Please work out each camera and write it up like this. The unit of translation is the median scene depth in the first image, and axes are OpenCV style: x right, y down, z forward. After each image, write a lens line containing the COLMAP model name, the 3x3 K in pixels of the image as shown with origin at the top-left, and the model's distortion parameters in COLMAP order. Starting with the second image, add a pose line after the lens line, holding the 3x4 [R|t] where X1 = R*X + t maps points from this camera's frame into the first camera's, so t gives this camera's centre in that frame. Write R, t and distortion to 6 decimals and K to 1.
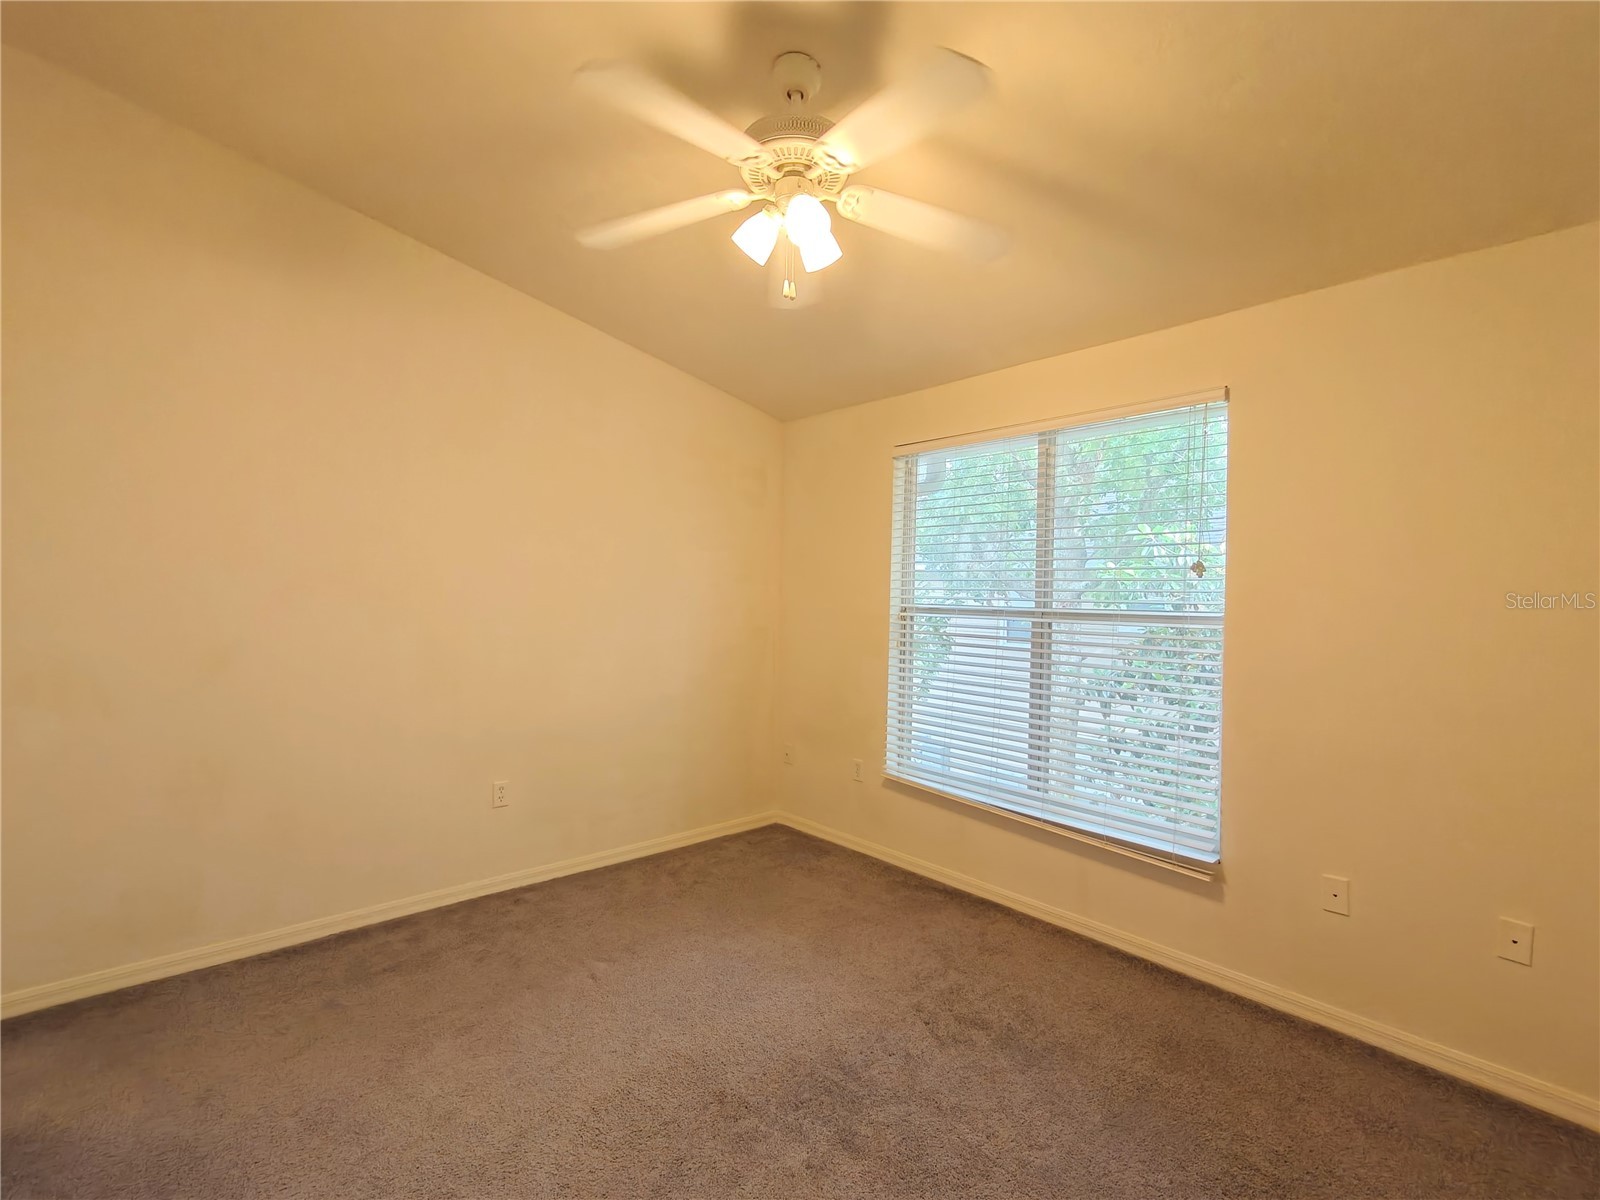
lens RADIAL K [[719.3, 0, 802.5], [0, 719.3, 565.4], [0, 0, 1]] dist [-0.000205, 0.000027]
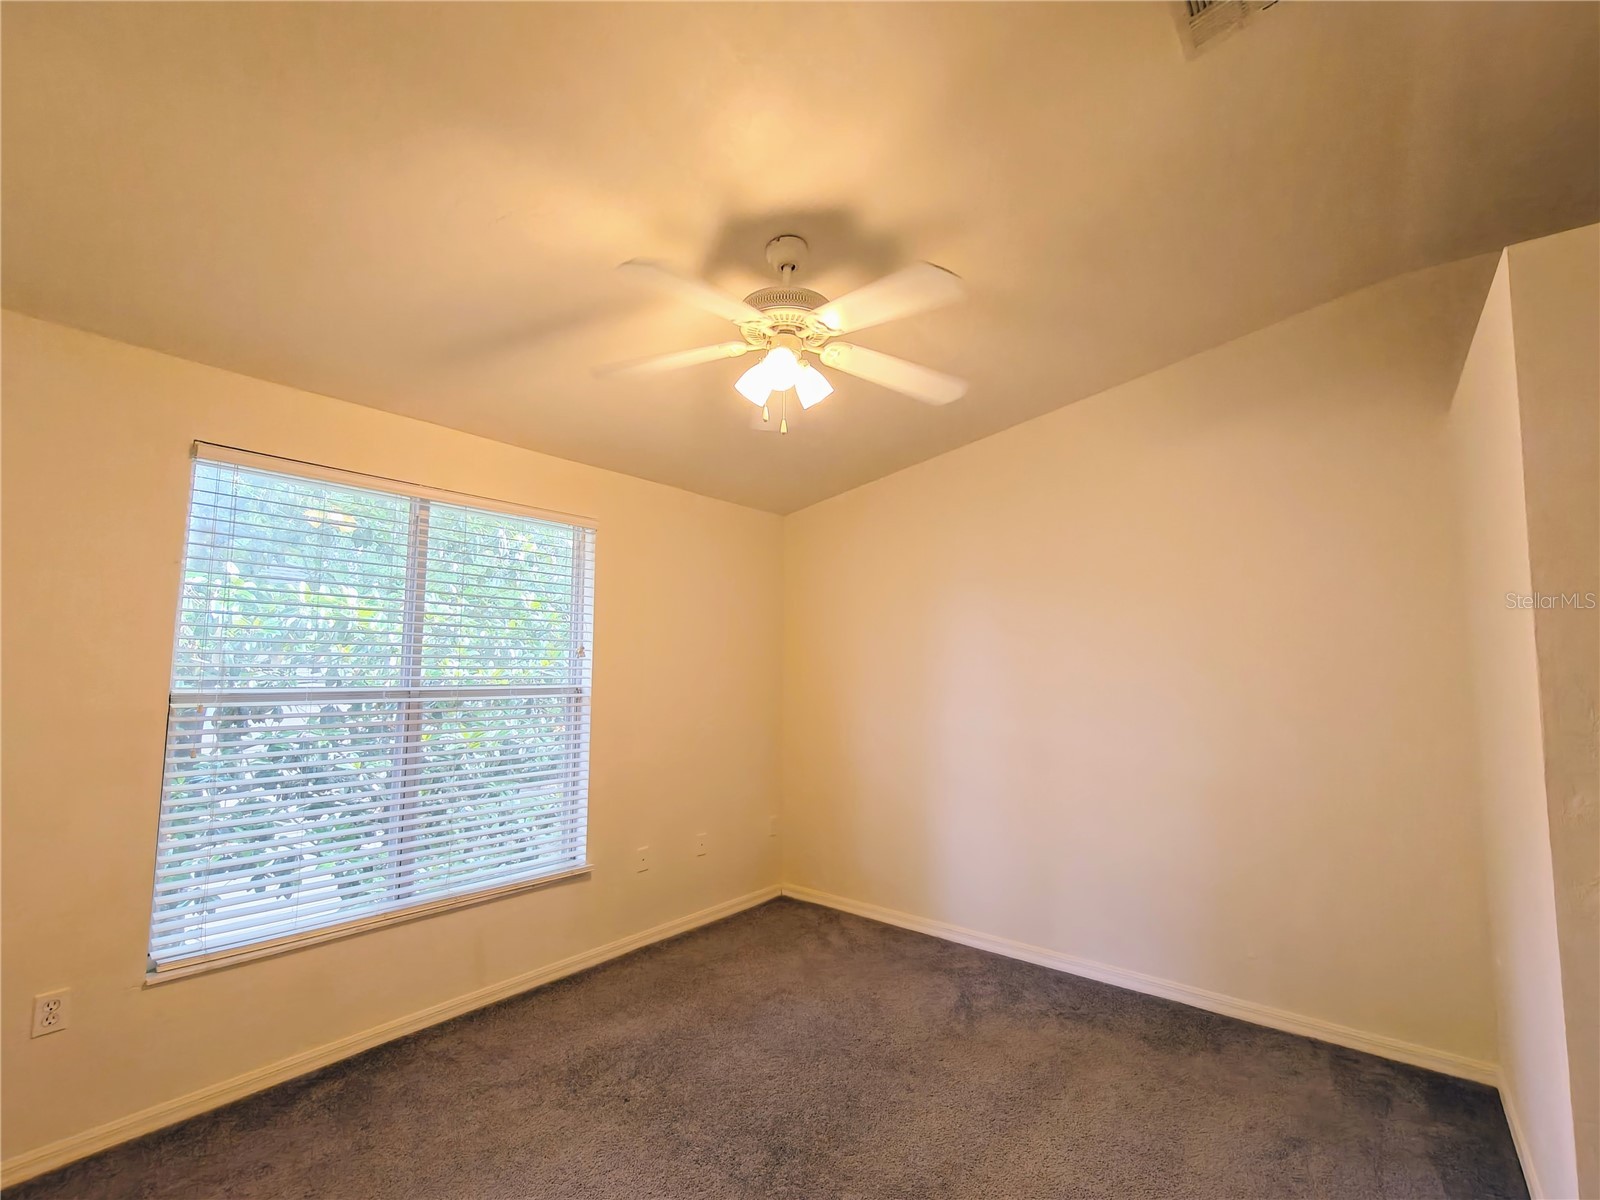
lens RADIAL K [[714.7, 0, 800.0], [0, 714.7, 600.0], [0, 0, 1]] dist [-0.003241, -0.000334]
pose [[-0.152766, 0.080296, 0.984995, -0.707635], [-0.038266, 0.995466, -0.087084, 0.010565], [-0.987521, -0.050995, -0.149001, 0.720183]]
